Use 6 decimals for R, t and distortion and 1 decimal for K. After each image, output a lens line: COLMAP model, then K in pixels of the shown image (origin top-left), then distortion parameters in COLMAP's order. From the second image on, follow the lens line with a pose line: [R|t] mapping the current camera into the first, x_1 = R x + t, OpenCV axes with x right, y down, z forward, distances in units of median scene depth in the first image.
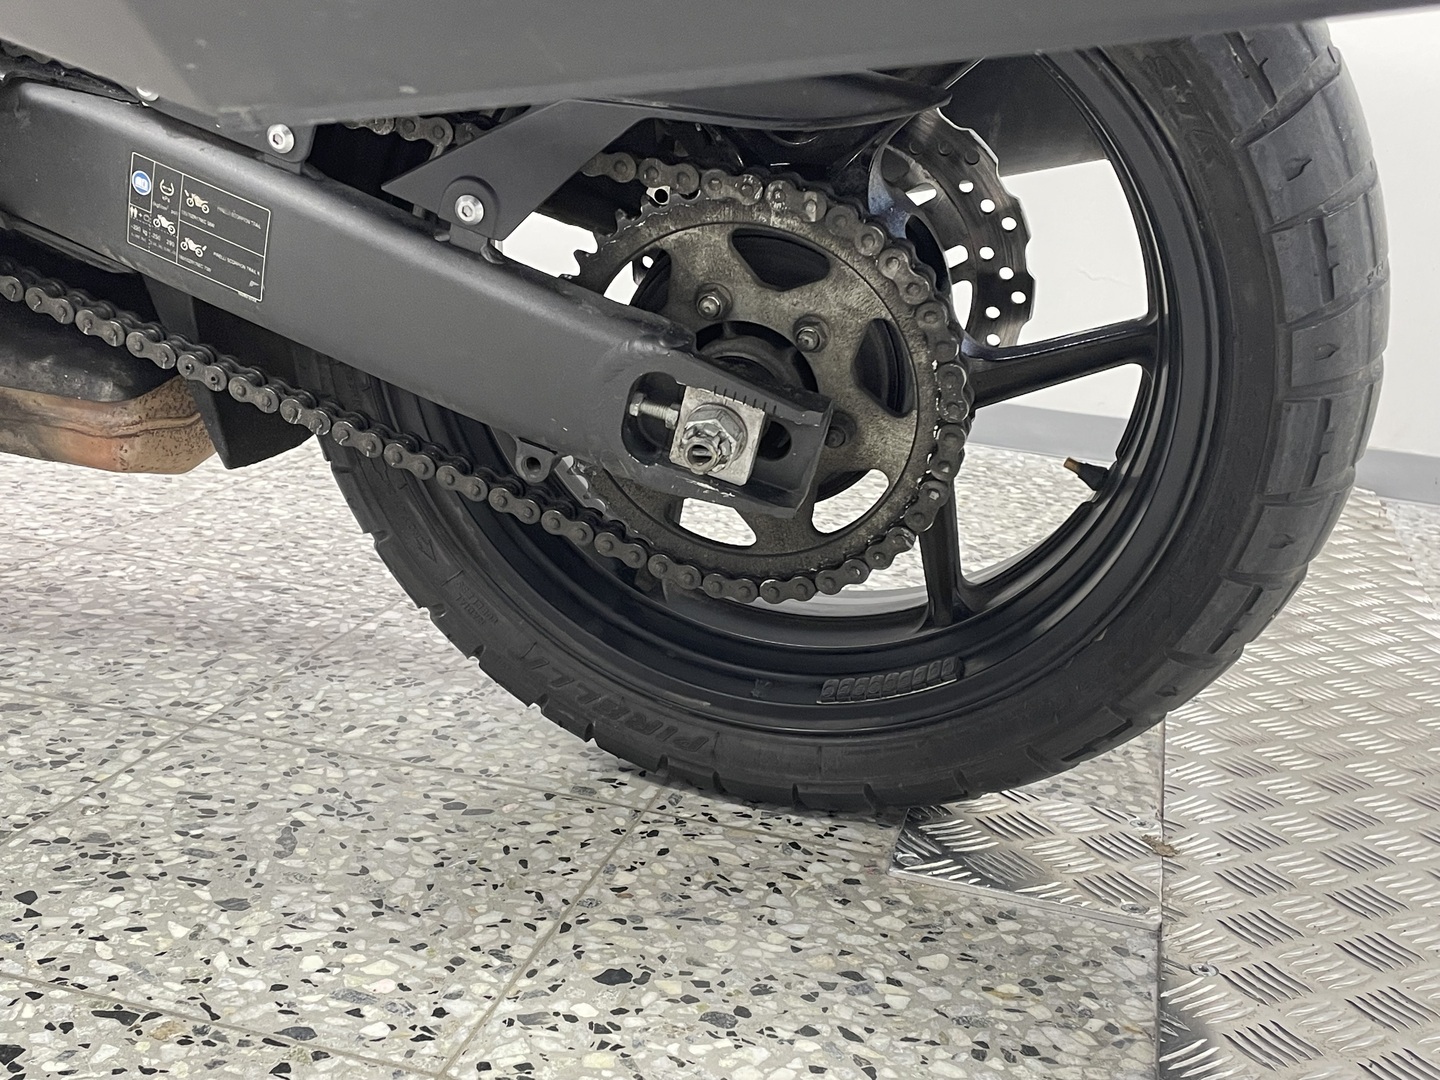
lens RADIAL K [[1708.4, 0, 708.0], [0, 1708.4, 530.3], [0, 0, 1]] dist [0.049751, 0.000000]
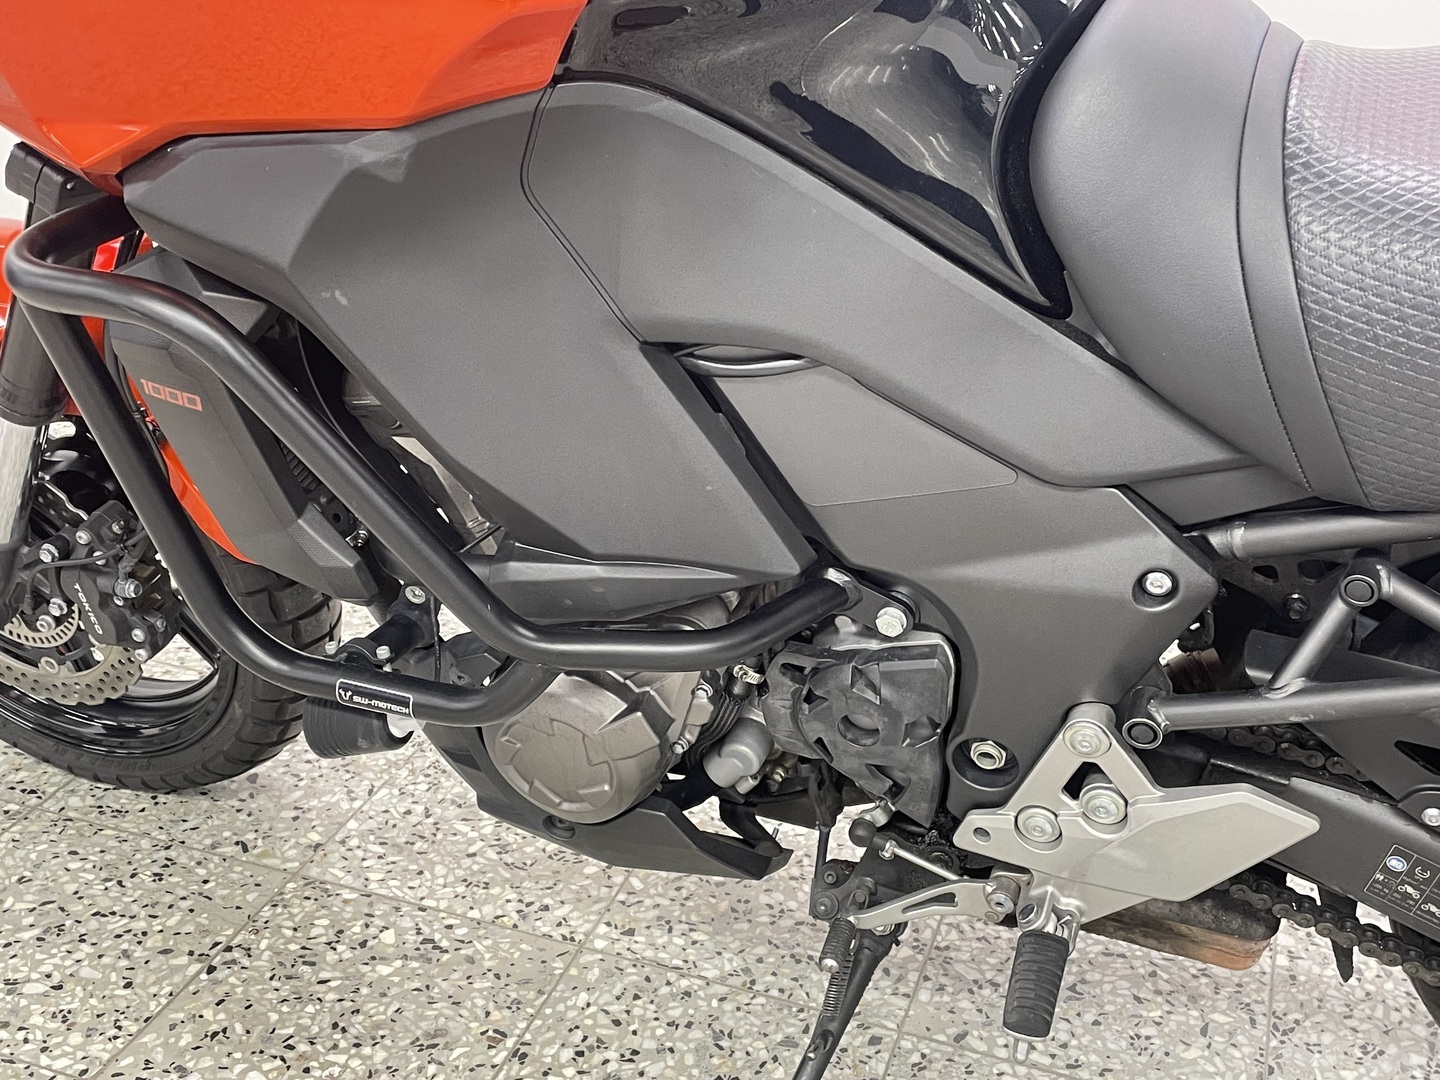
lens RADIAL K [[1708.4, 0, 714.1], [0, 1708.4, 528.6], [0, 0, 1]] dist [0.049751, 0.000000]
pose [[0.996392, -0.012781, -0.083901, -0.681675], [0.026546, 0.985927, 0.165055, -0.633992], [0.080611, -0.166687, 0.982709, -0.250509]]
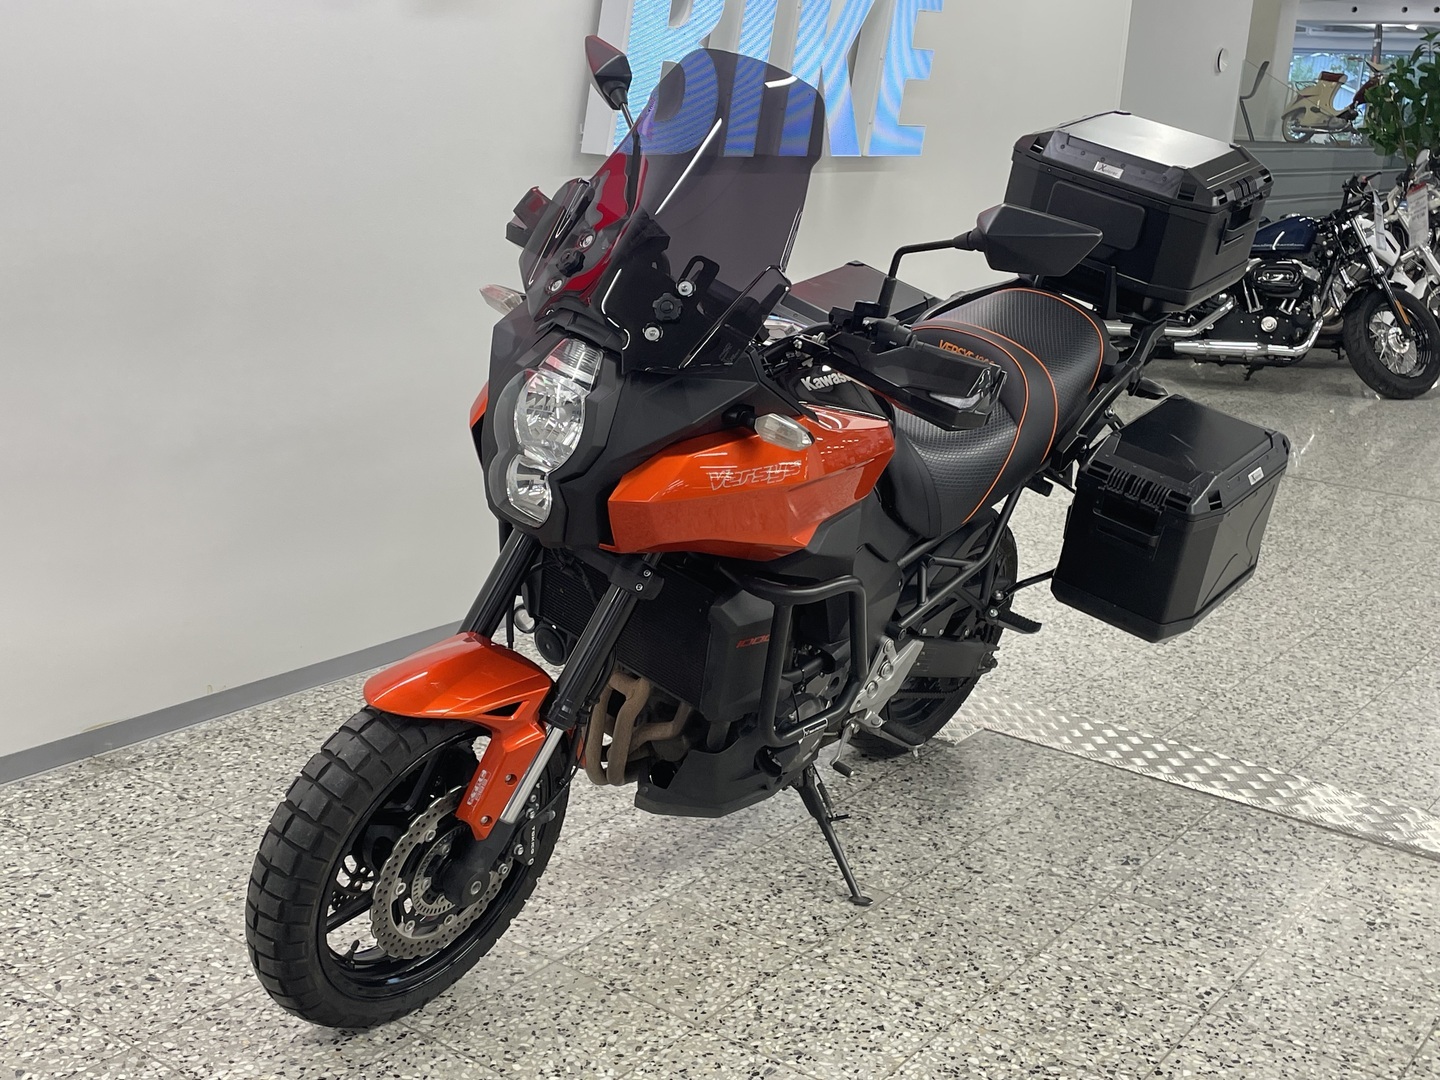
lens RADIAL K [[1708.4, 0, 721.5], [0, 1708.4, 510.3], [0, 0, 1]] dist [0.049751, 0.000000]
pose [[0.361084, -0.285580, 0.887729, -3.629907], [0.211569, 0.952218, 0.220271, -1.378870], [-0.908216, 0.108280, 0.404251, -0.205169]]
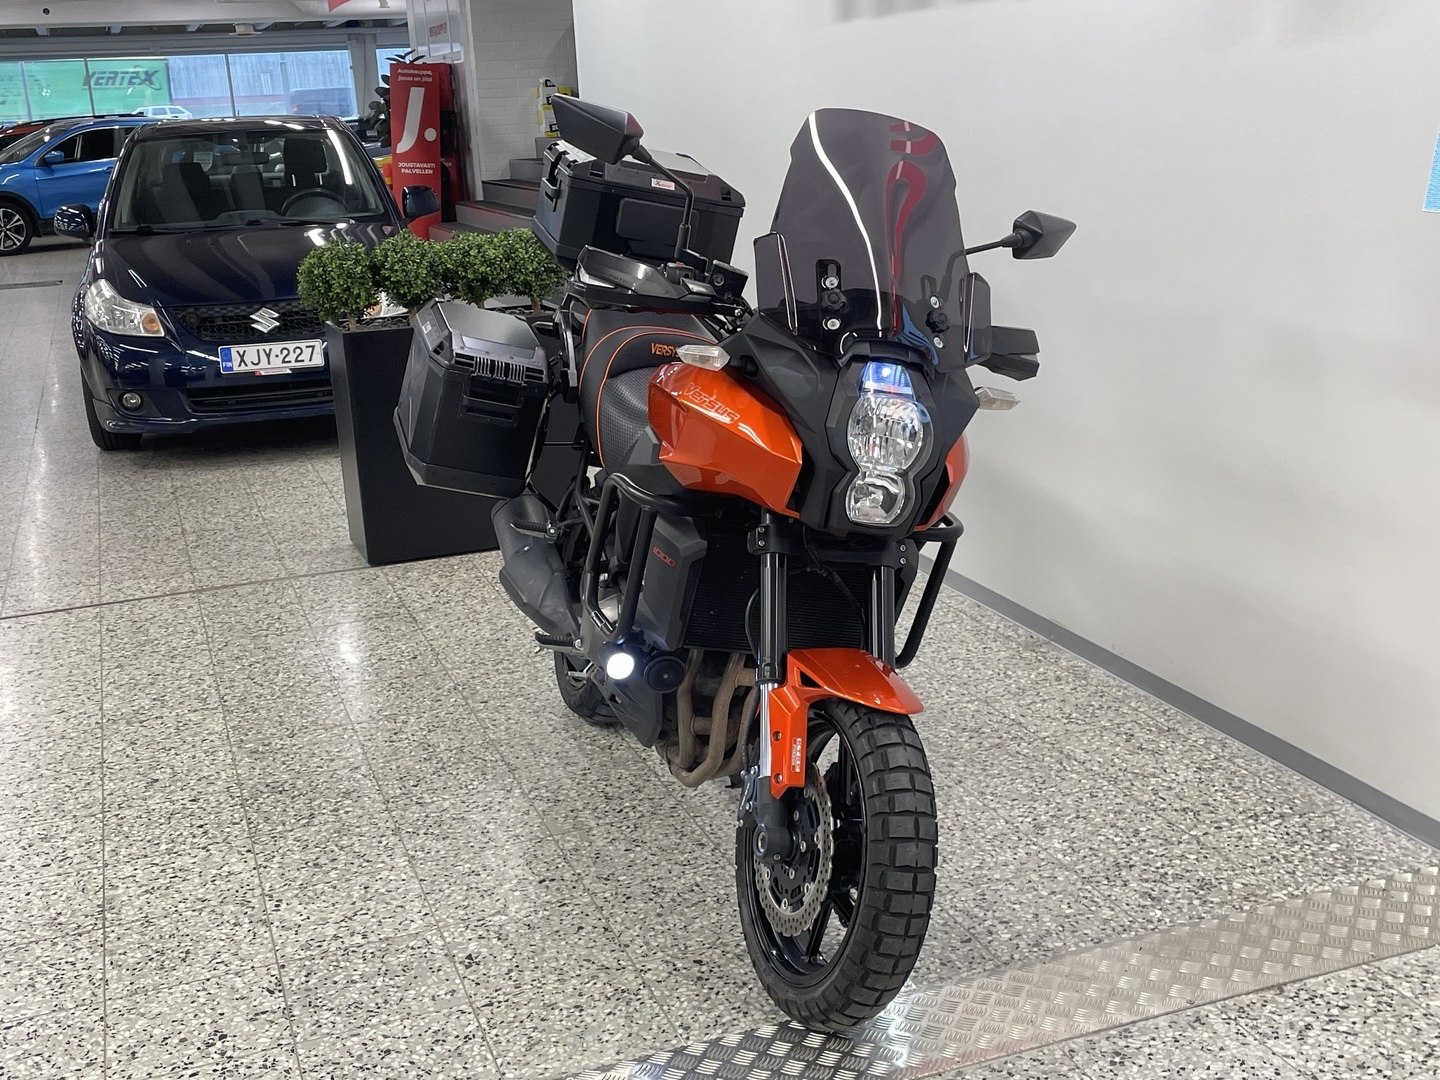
lens RADIAL K [[1672.9, 0, 722.8], [0, 1672.9, 535.3], [0, 0, 1]] dist [0.055895, 0.000000]
pose [[0.570293, 0.097249, -0.815665, 2.539455], [-0.107607, 0.993255, 0.043186, -0.731361], [0.814363, 0.063143, 0.576911, -0.997061]]
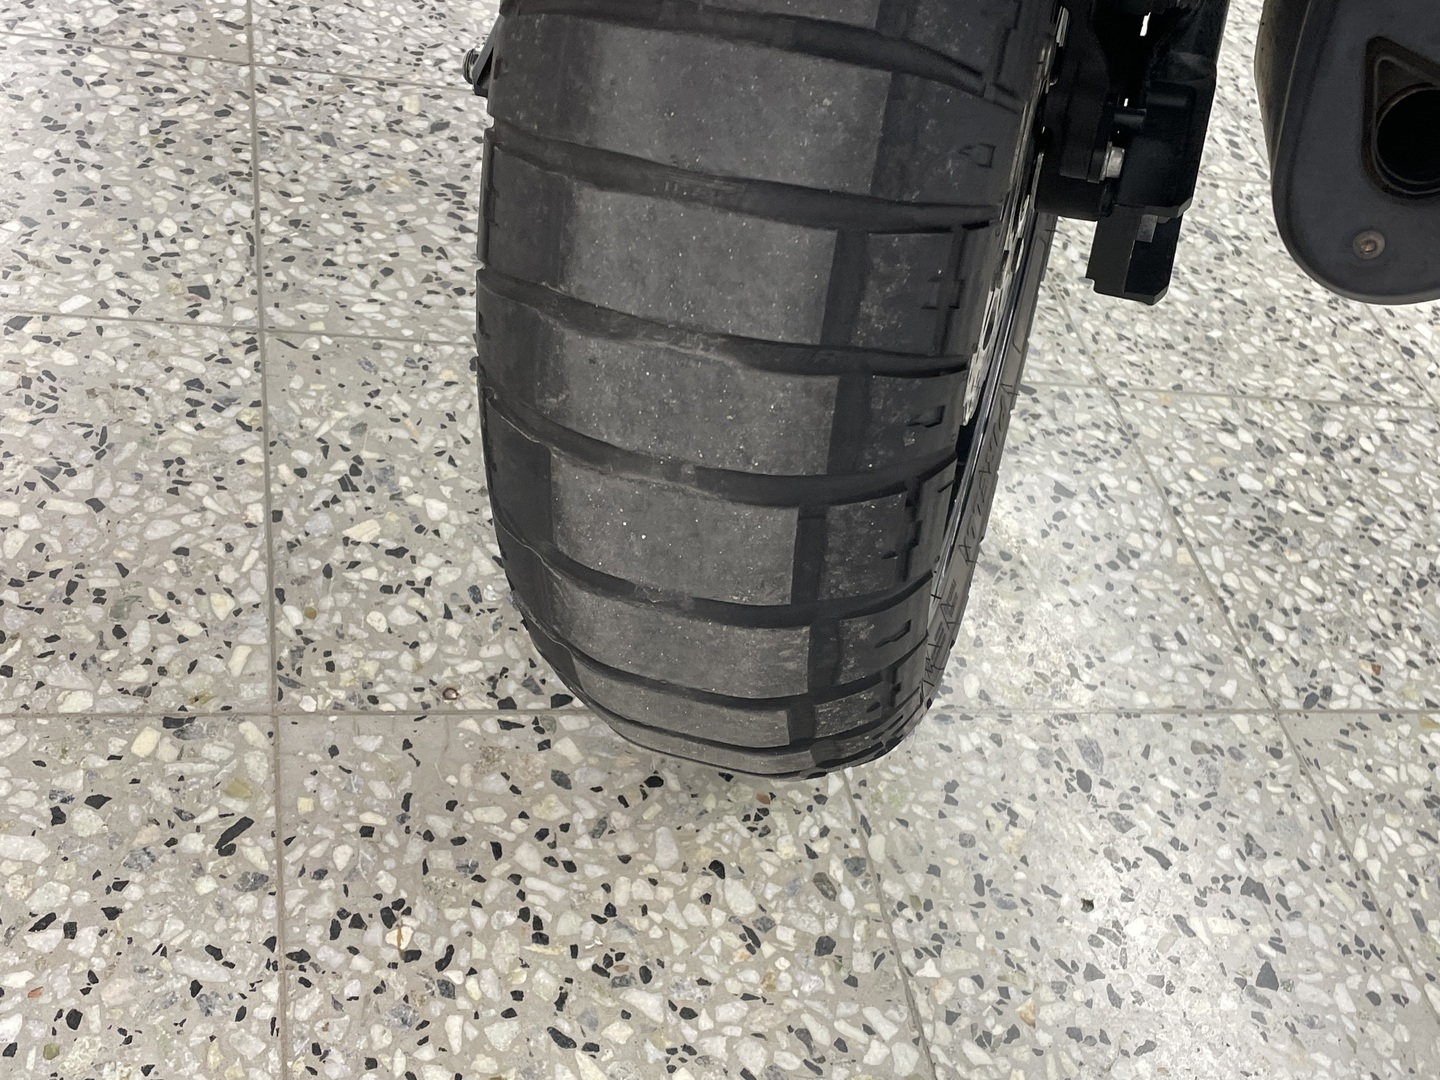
lens RADIAL K [[1672.9, 0, 727.1], [0, 1672.9, 550.6], [0, 0, 1]] dist [0.055895, 0.000000]
pose [[-0.421170, -0.768532, 0.481638, -1.729221], [-0.063251, 0.554629, 0.829690, -0.819261], [-0.904774, 0.318976, -0.282203, 1.388727]]
